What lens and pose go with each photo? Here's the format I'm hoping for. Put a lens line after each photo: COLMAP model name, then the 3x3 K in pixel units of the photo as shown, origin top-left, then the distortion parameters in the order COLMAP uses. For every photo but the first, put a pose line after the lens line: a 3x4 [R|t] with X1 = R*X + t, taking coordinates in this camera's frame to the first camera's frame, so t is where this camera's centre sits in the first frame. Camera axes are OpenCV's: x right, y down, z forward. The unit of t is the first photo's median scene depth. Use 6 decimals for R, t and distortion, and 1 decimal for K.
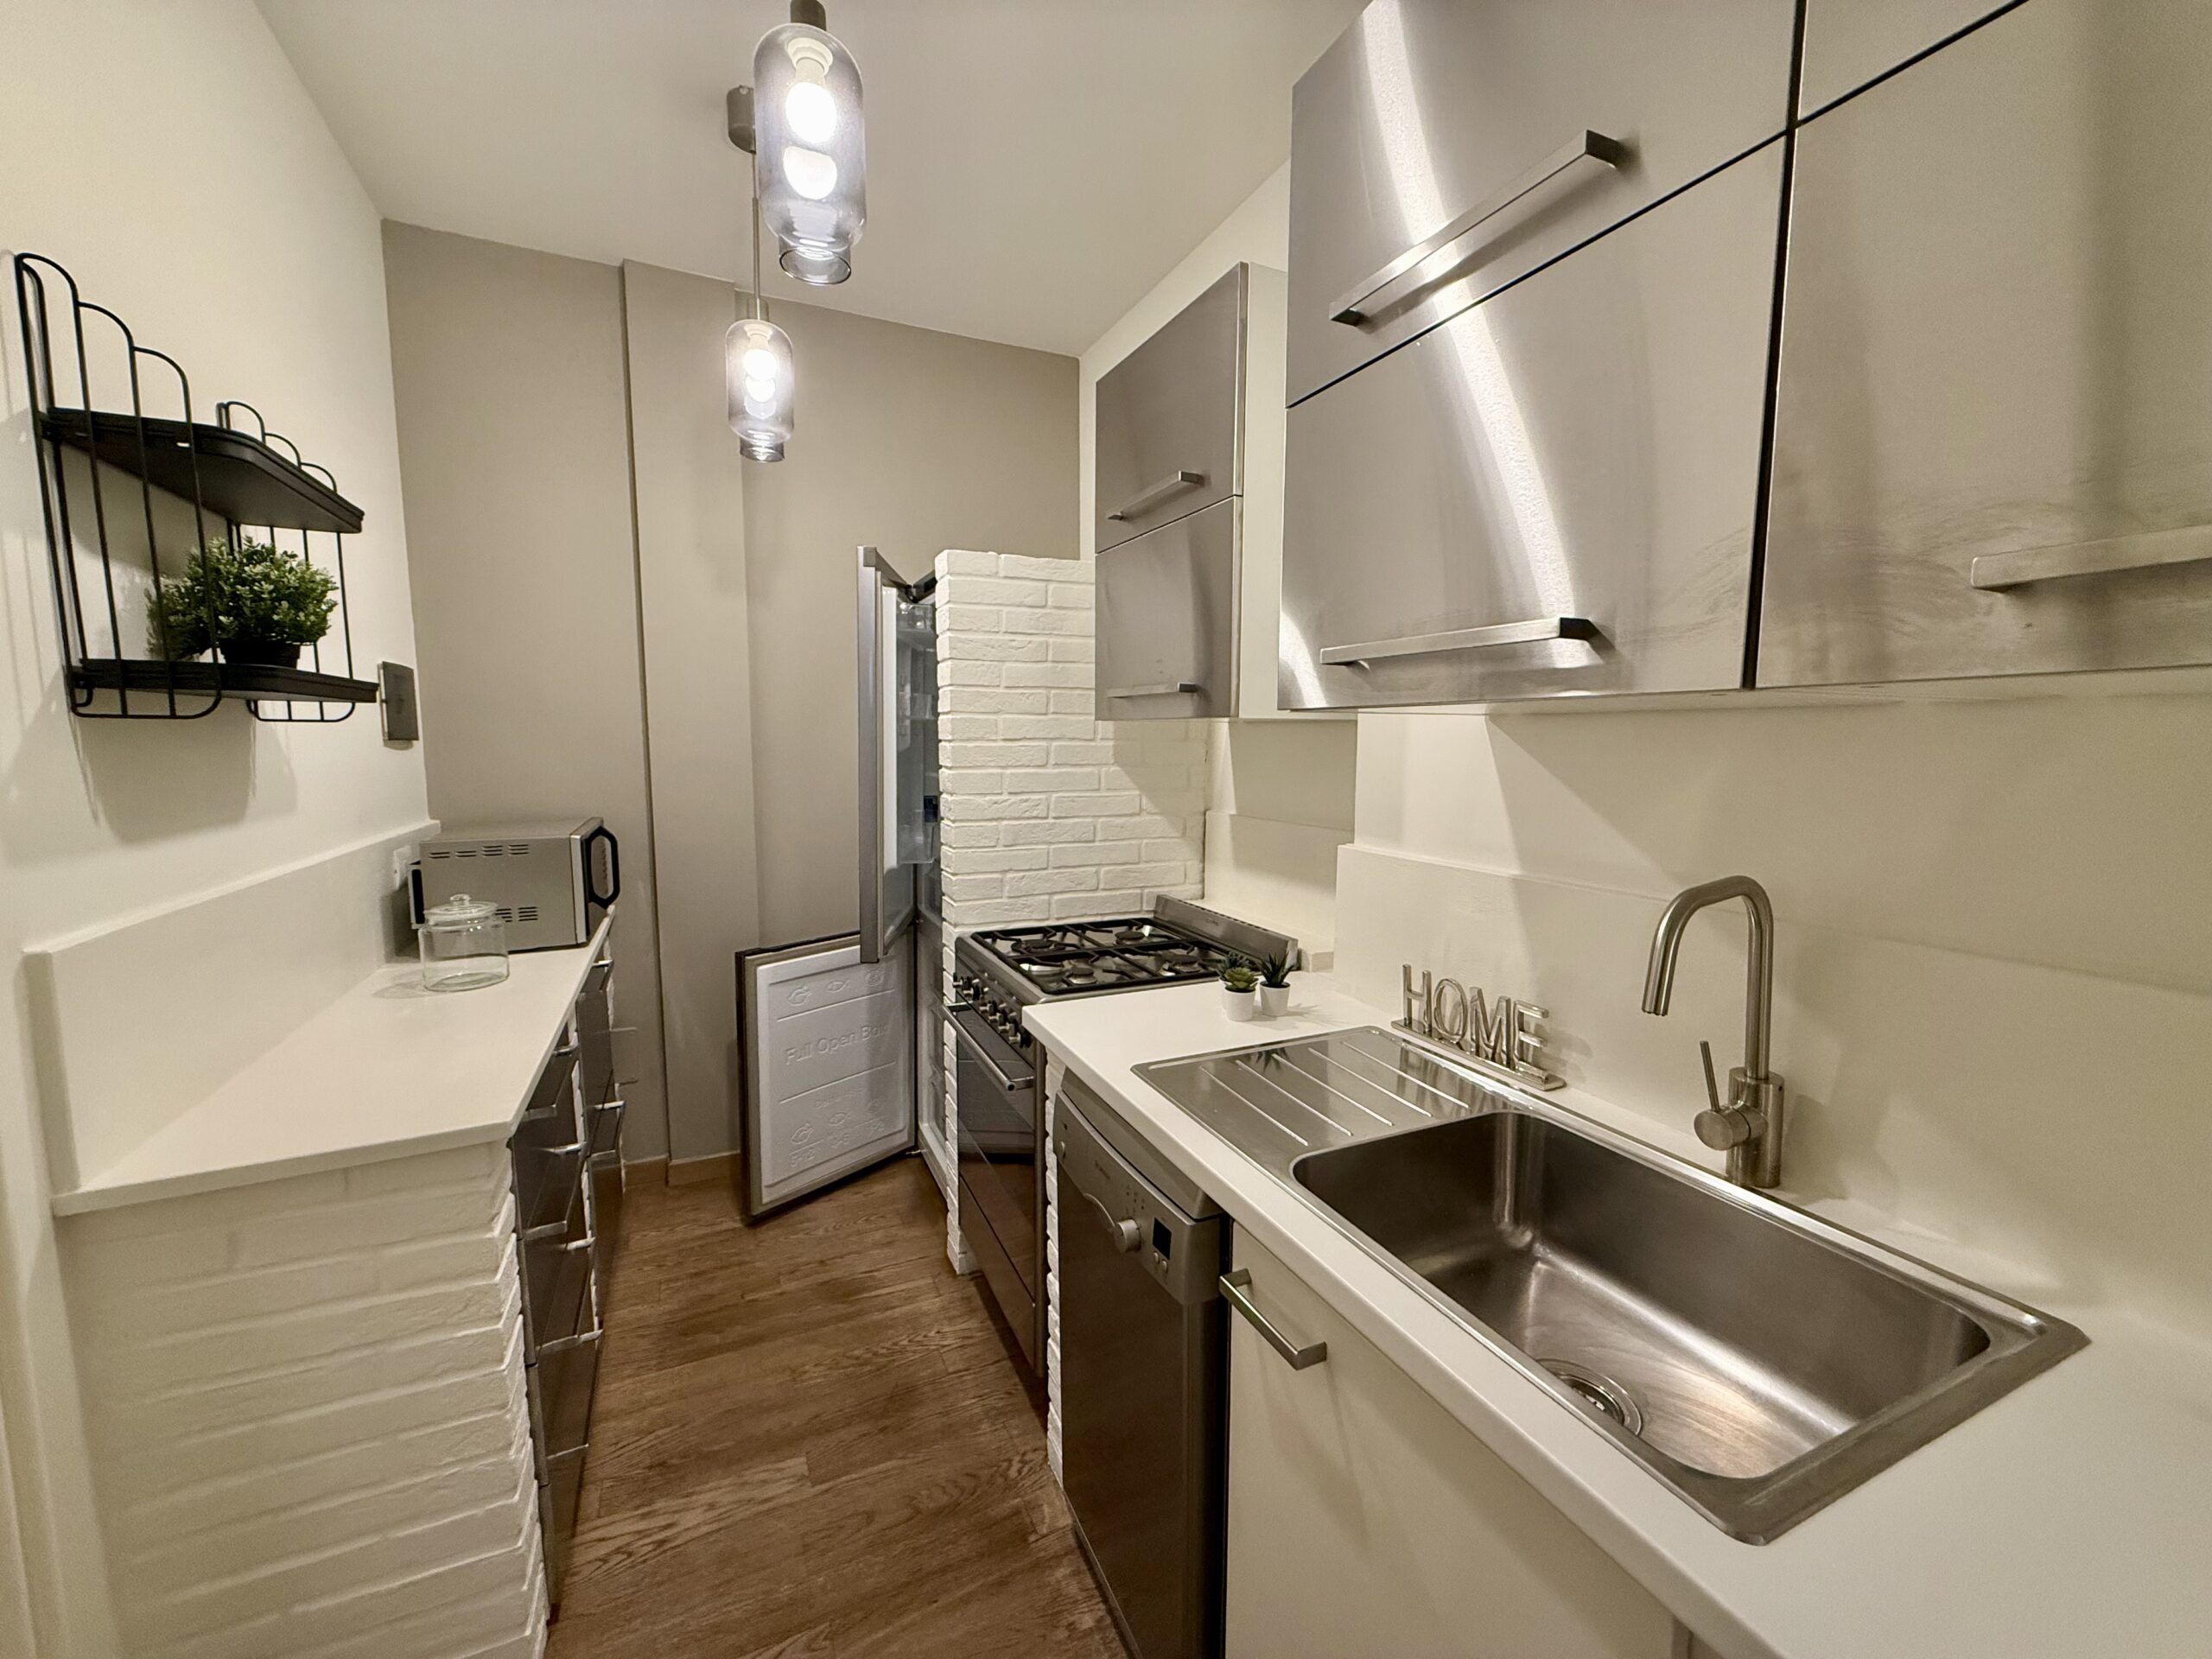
lens RADIAL K [[876.8, 0, 1105.7], [0, 876.8, 823.4], [0, 0, 1]] dist [-0.000595, 0.000040]
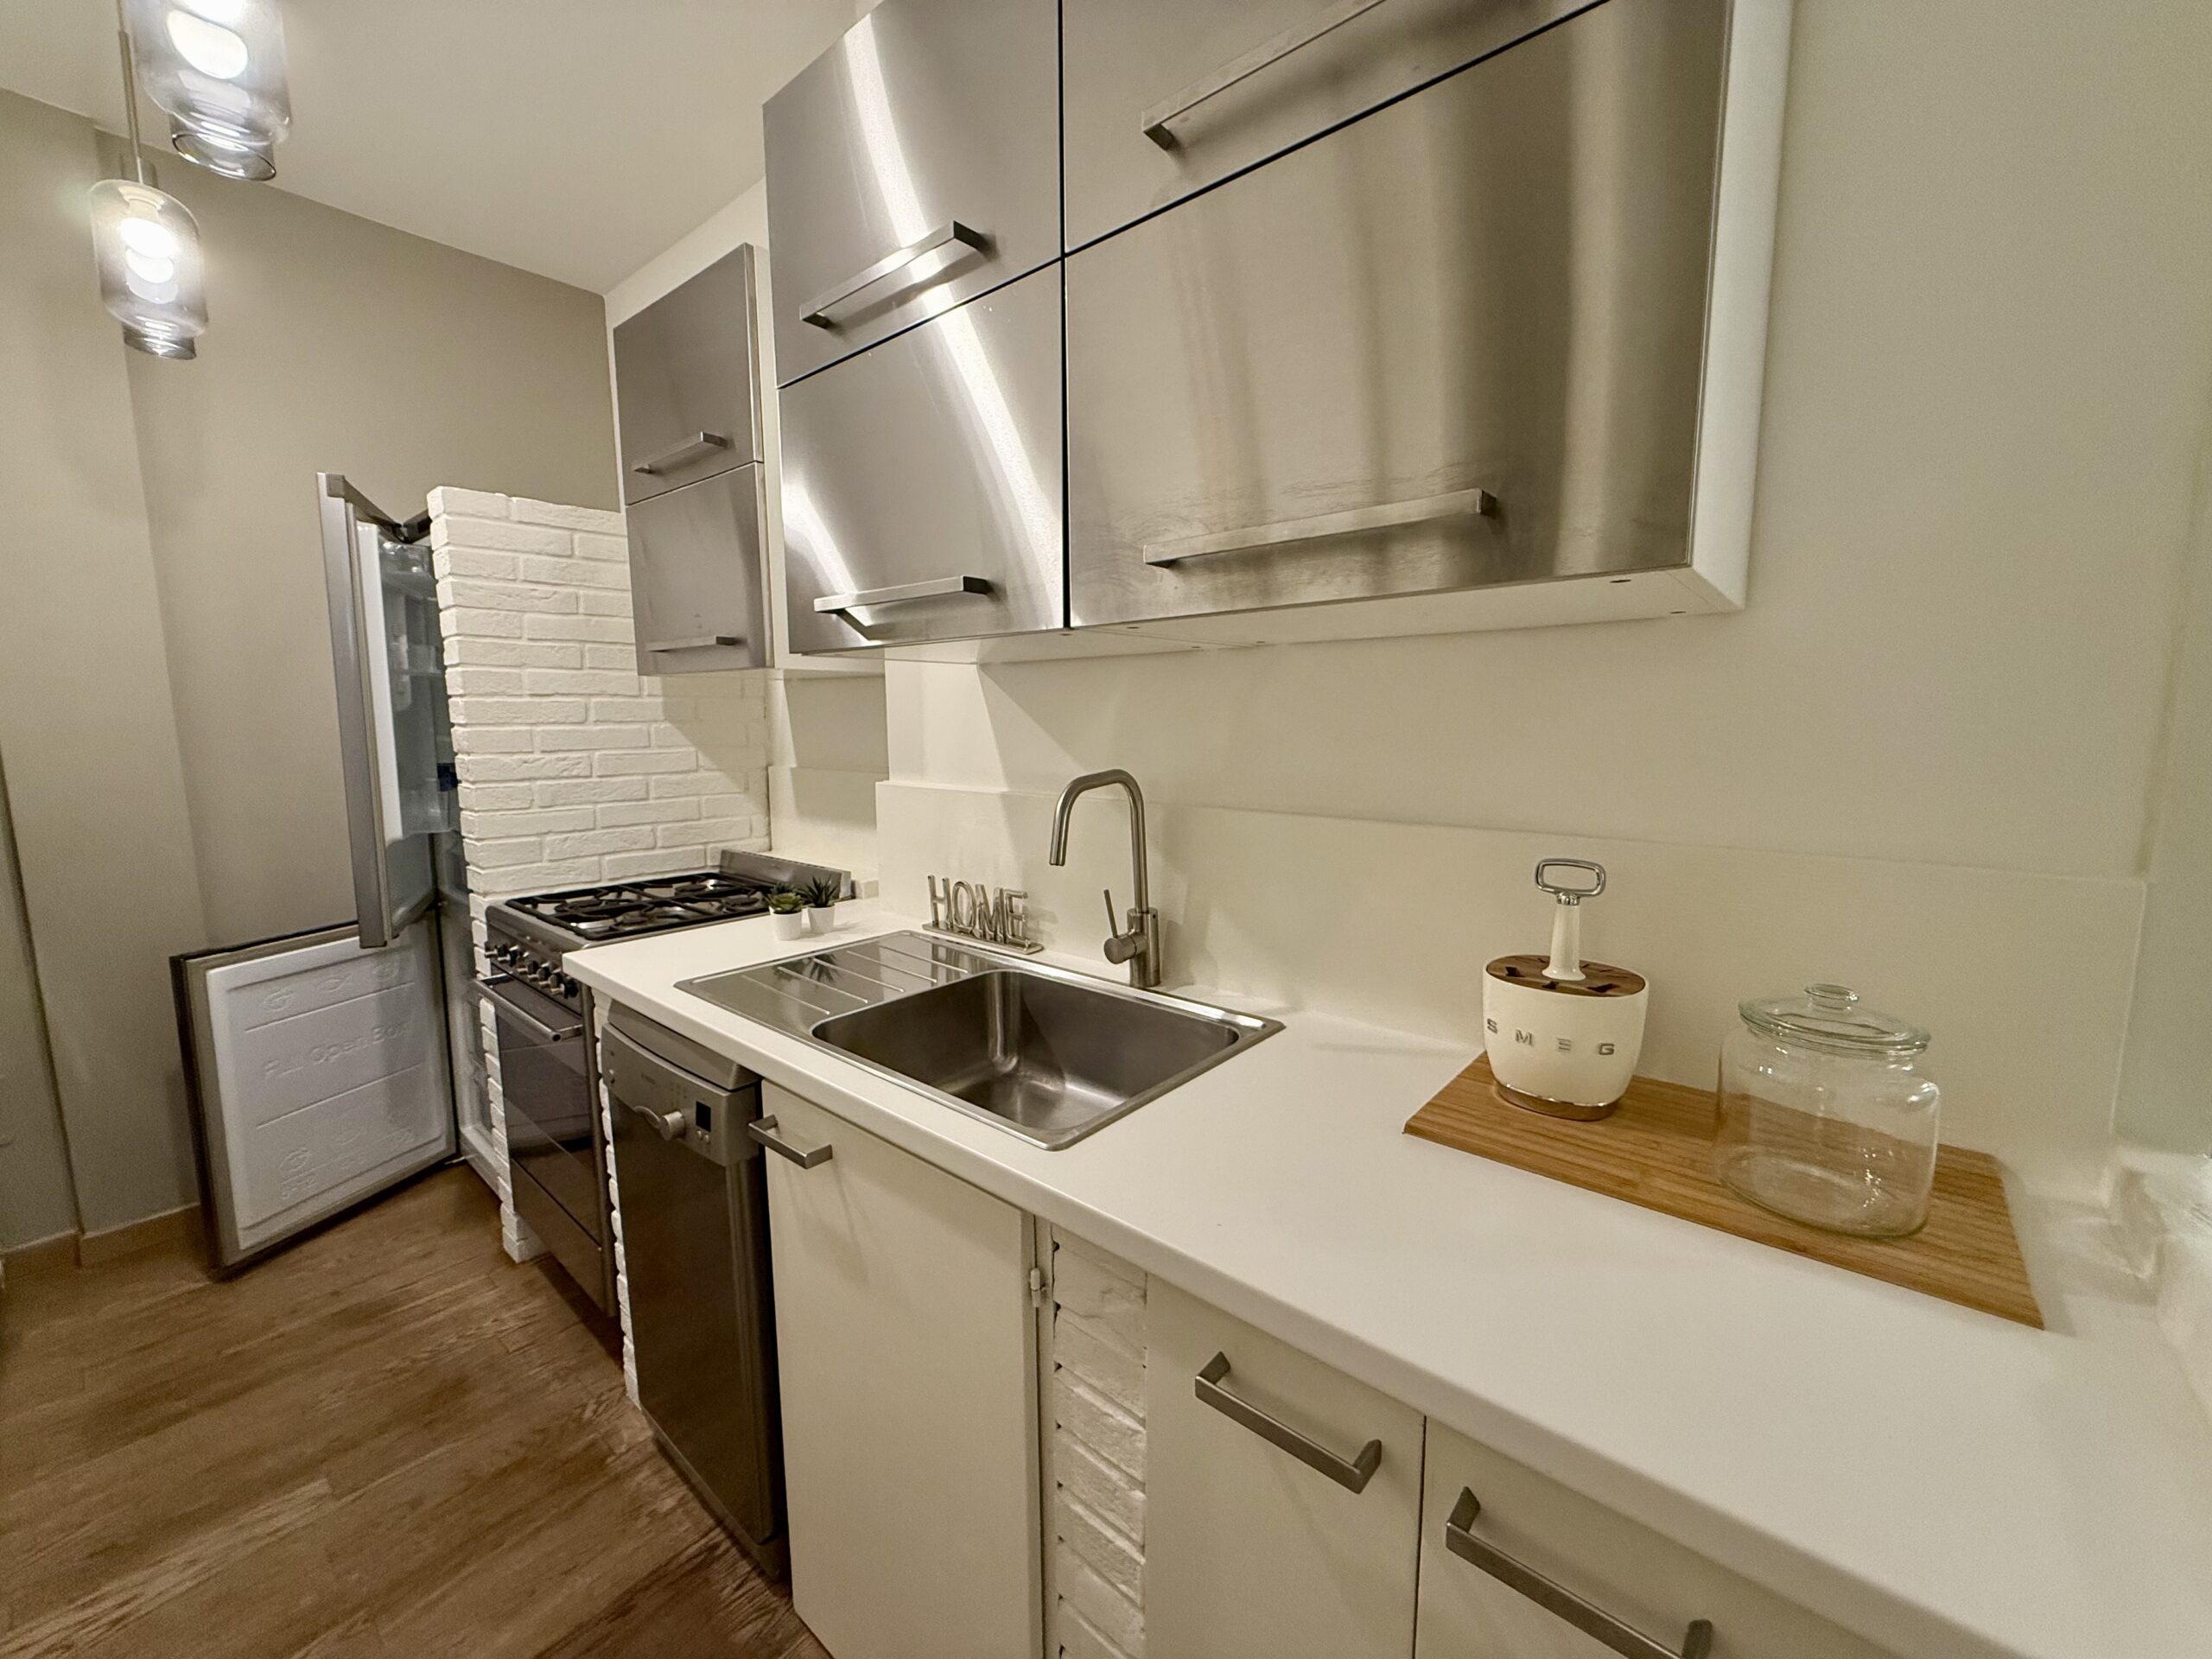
lens RADIAL K [[876.8, 0, 1104.3], [0, 876.8, 826.7], [0, 0, 1]] dist [-0.000595, 0.000040]
pose [[0.907585, -0.060996, 0.415415, 0.056030], [0.049615, 0.998040, 0.038146, 0.052520], [-0.416927, -0.014010, 0.908832, -0.158318]]
